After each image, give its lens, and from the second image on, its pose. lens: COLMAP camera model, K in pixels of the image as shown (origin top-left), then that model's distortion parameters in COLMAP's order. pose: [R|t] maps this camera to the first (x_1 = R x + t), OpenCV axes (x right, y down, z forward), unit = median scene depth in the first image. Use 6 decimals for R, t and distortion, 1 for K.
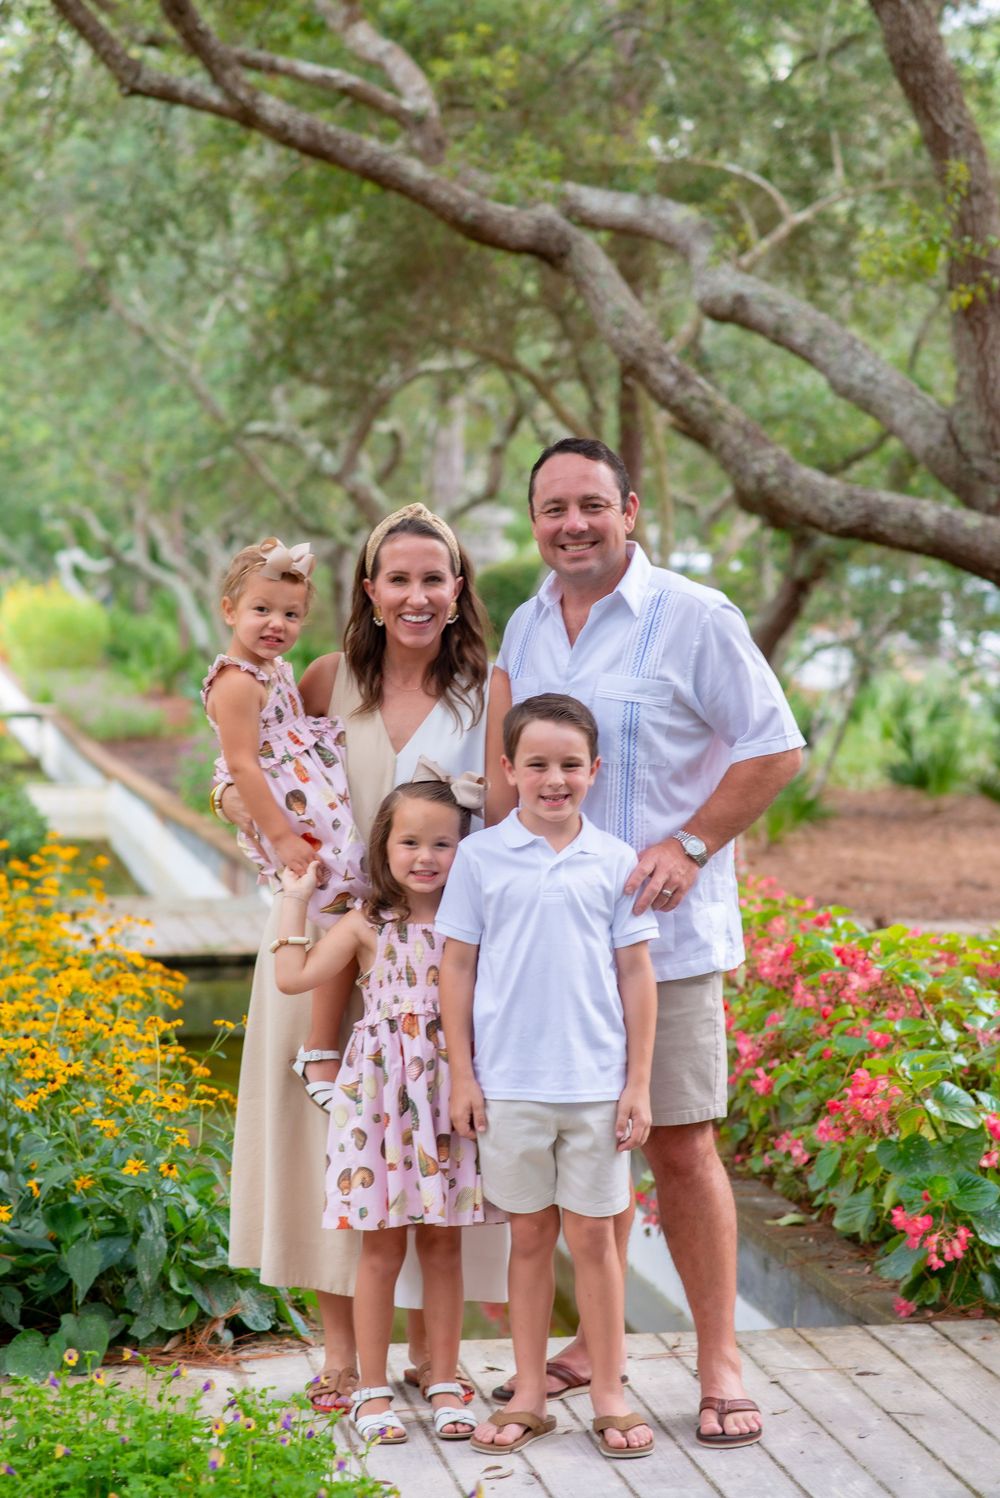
lens RADIAL K [[3897.2, 0, 500.0], [0, 3897.2, 749.0], [0, 0, 1]] dist [0.030539, 0.340187]
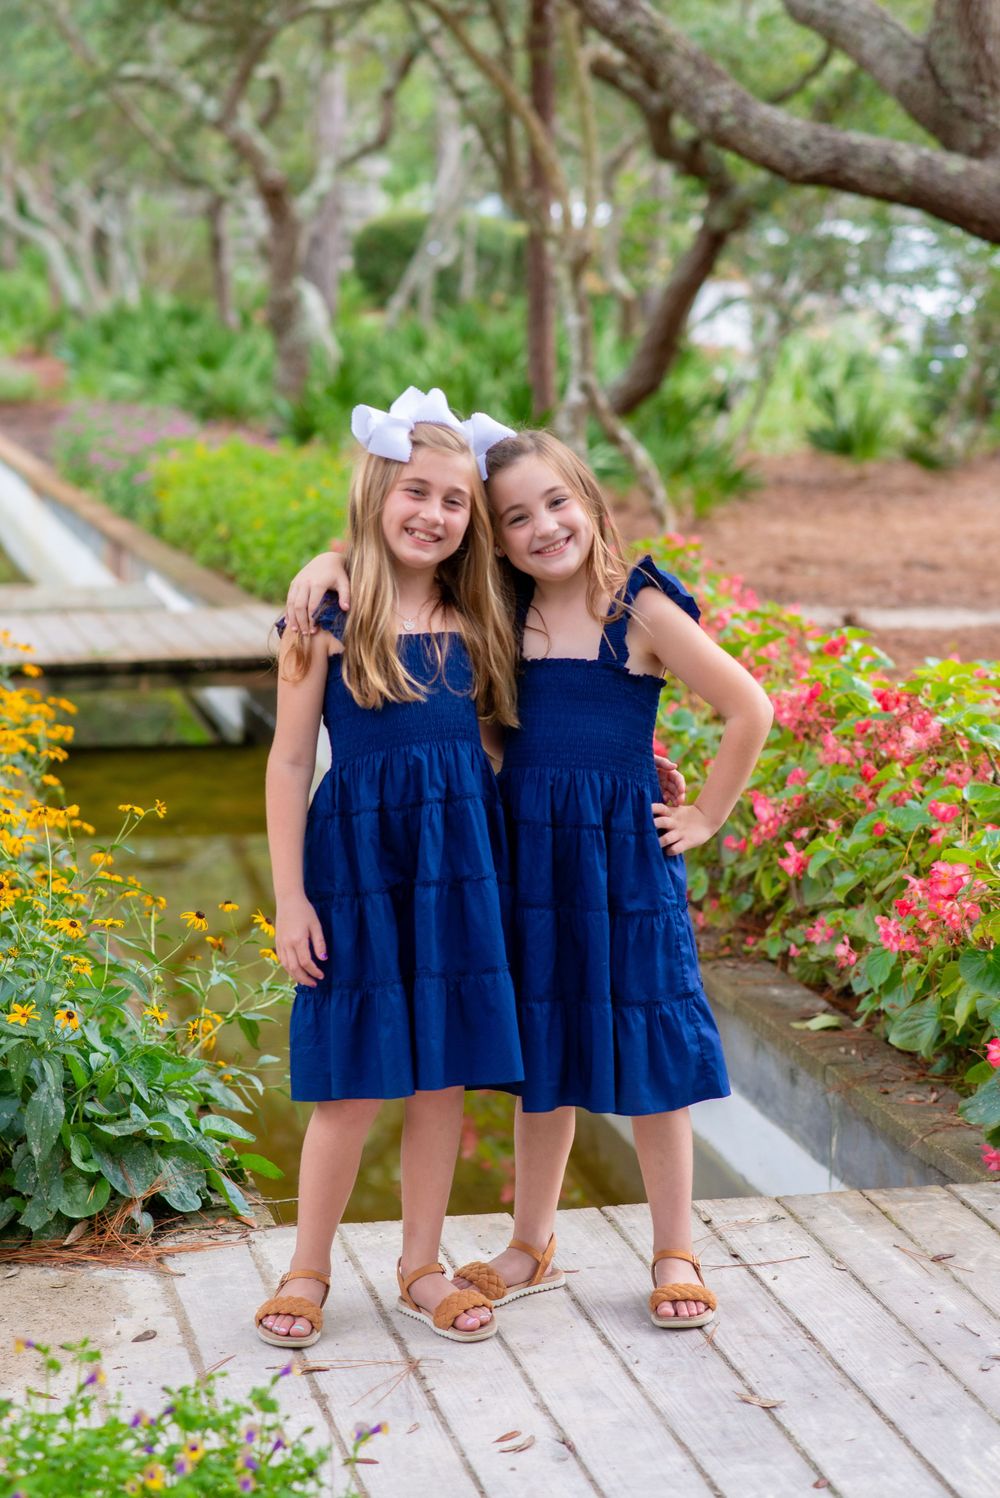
lens RADIAL K [[3897.2, 0, 500.0], [0, 3897.2, 749.0], [0, 0, 1]] dist [0.030539, 0.340187]
pose [[0.999446, -0.010911, 0.031454, -0.010959], [0.008088, 0.996042, 0.088518, -0.005813], [-0.032296, -0.088215, 0.995578, 0.110971]]
